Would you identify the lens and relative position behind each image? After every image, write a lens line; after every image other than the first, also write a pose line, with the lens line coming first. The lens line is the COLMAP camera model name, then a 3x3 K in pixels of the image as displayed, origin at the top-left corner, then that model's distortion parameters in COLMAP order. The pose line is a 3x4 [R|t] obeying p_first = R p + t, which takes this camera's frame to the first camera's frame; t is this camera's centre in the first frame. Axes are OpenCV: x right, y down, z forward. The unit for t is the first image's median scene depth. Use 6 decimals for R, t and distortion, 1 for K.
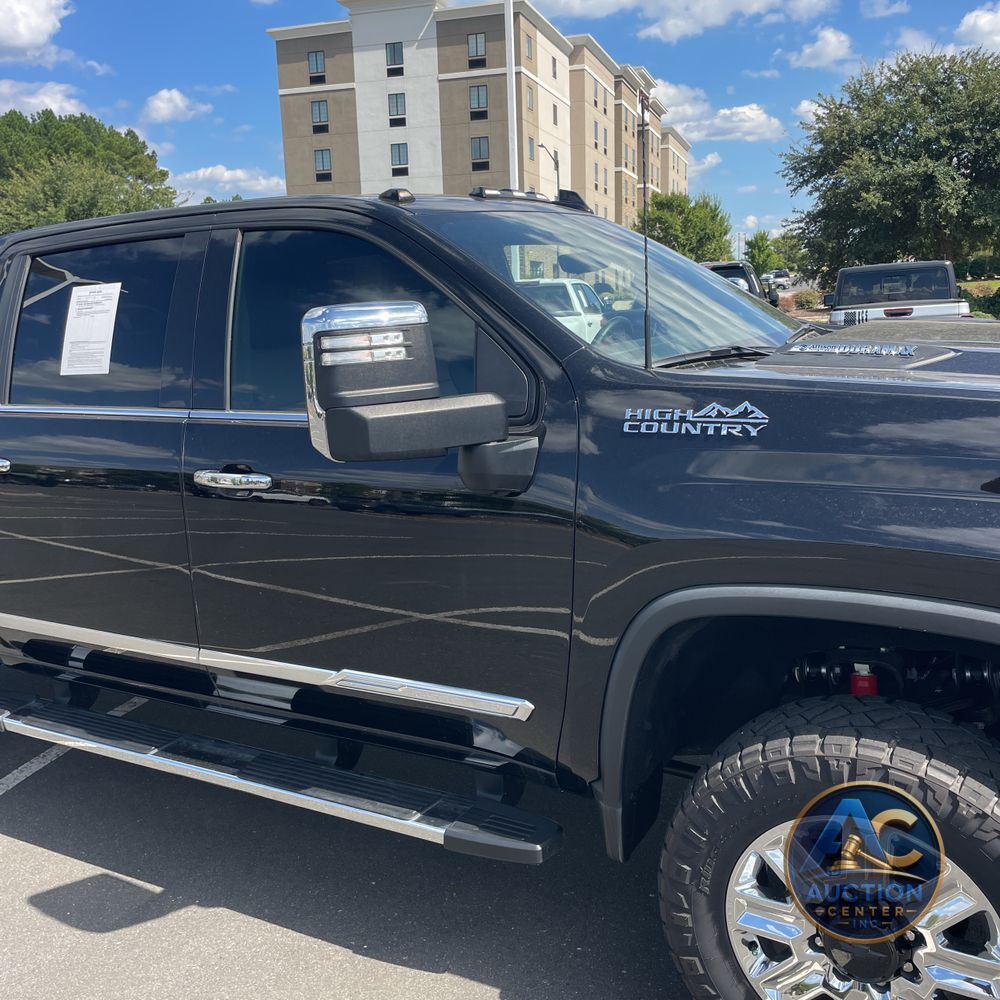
lens RADIAL K [[996.2, 0, 492.3], [0, 996.2, 497.0], [0, 0, 1]] dist [0.087044, -0.112934]
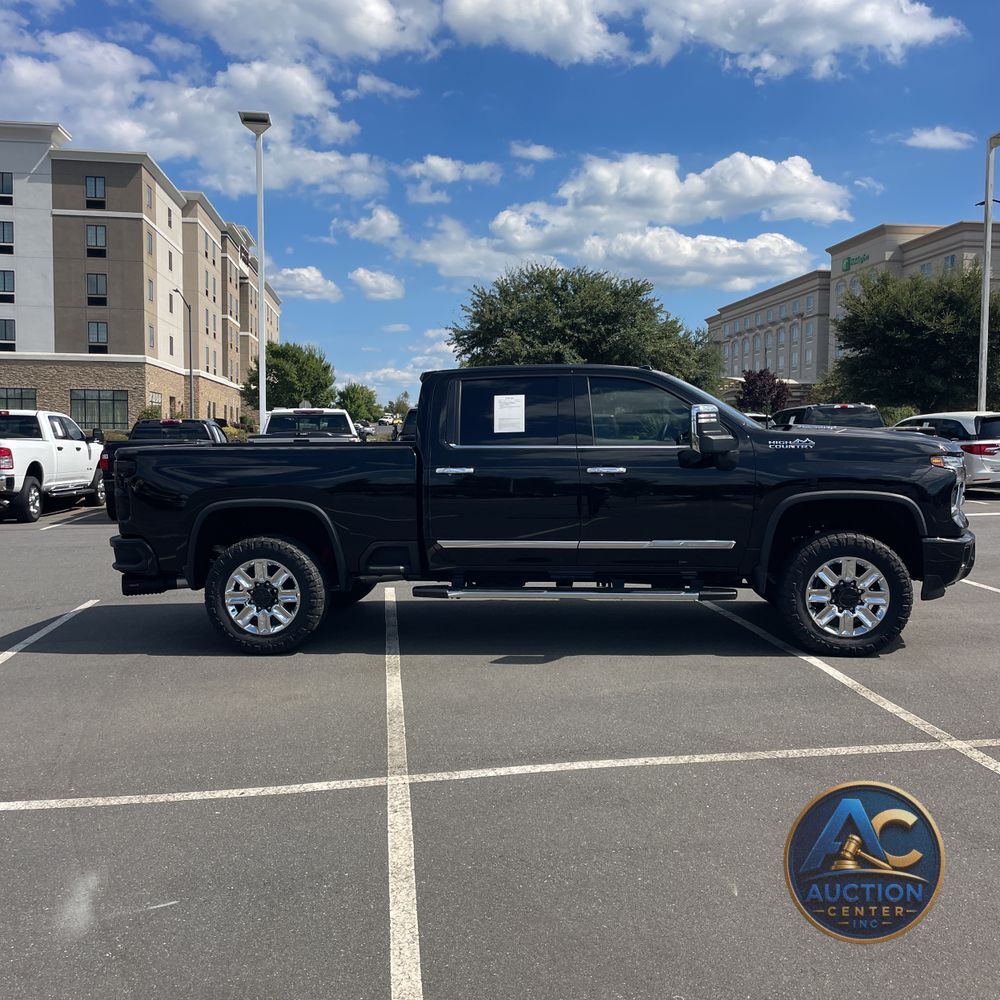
lens RADIAL K [[1011.1, 0, 500.0], [0, 1011.1, 500.0], [0, 0, 1]] dist [0.080327, -0.110929]
pose [[0.909169, 0.015457, 0.416140, -0.067339], [0.043274, 0.990394, -0.131331, 0.016507], [-0.414172, 0.137410, 0.899767, -0.052534]]
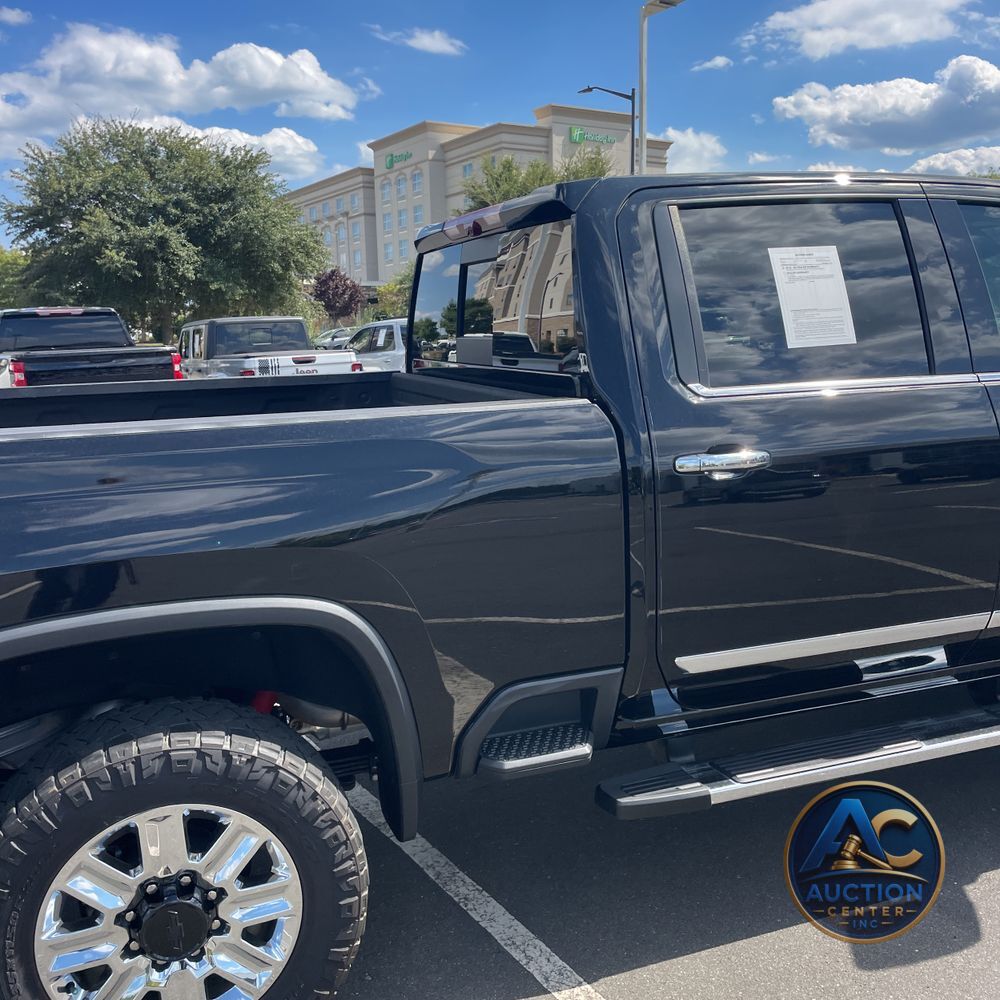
lens RADIAL K [[1023.5, 0, 482.1], [0, 1023.5, 502.3], [0, 0, 1]] dist [0.046784, -0.048512]
pose [[0.646653, -0.097406, 0.756540, -0.061995], [0.147166, 0.989111, 0.001559, -0.001501], [-0.748453, 0.110329, 0.653946, 0.031078]]
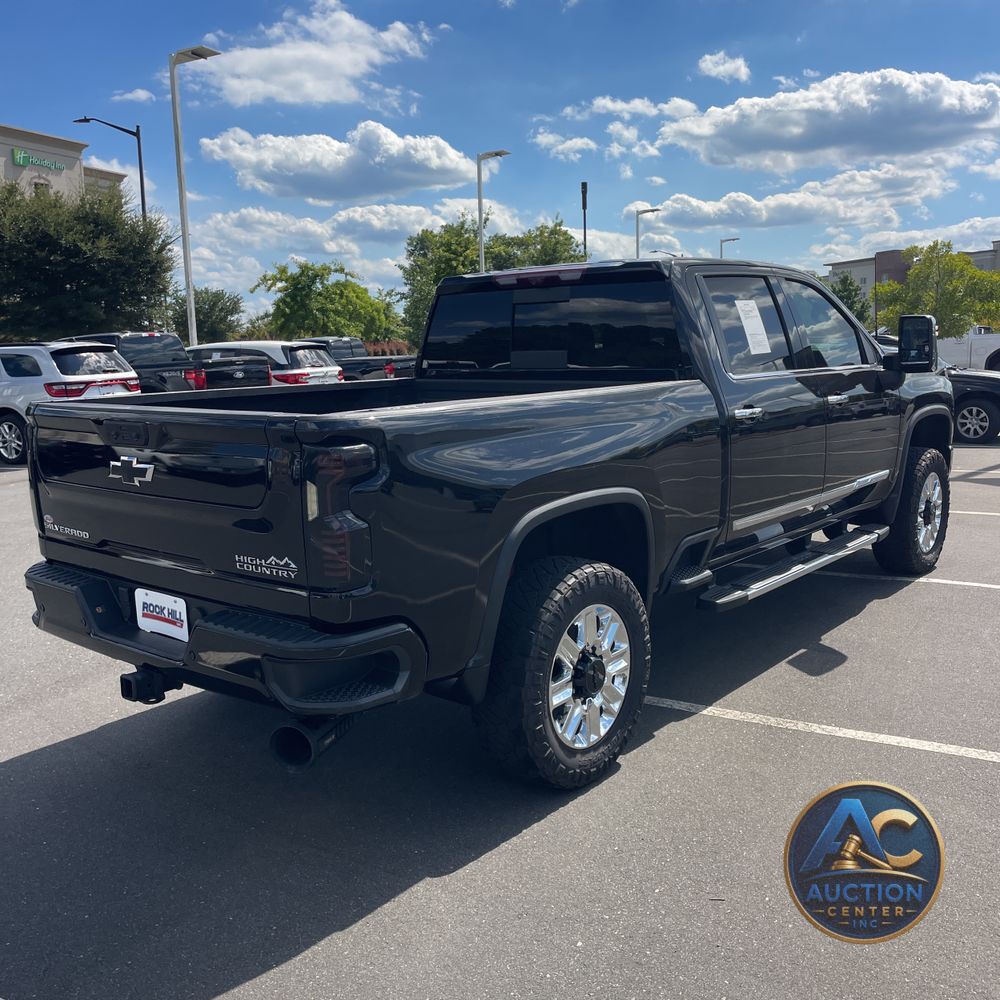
lens RADIAL K [[1031.5, 0, 510.6], [0, 1031.5, 501.1], [0, 0, 1]] dist [0.044690, 0.005667]
pose [[0.157909, -0.098960, 0.982482, -0.103809], [0.215657, 0.974403, 0.063485, -0.003984], [-0.963617, 0.201855, 0.175208, 0.054637]]
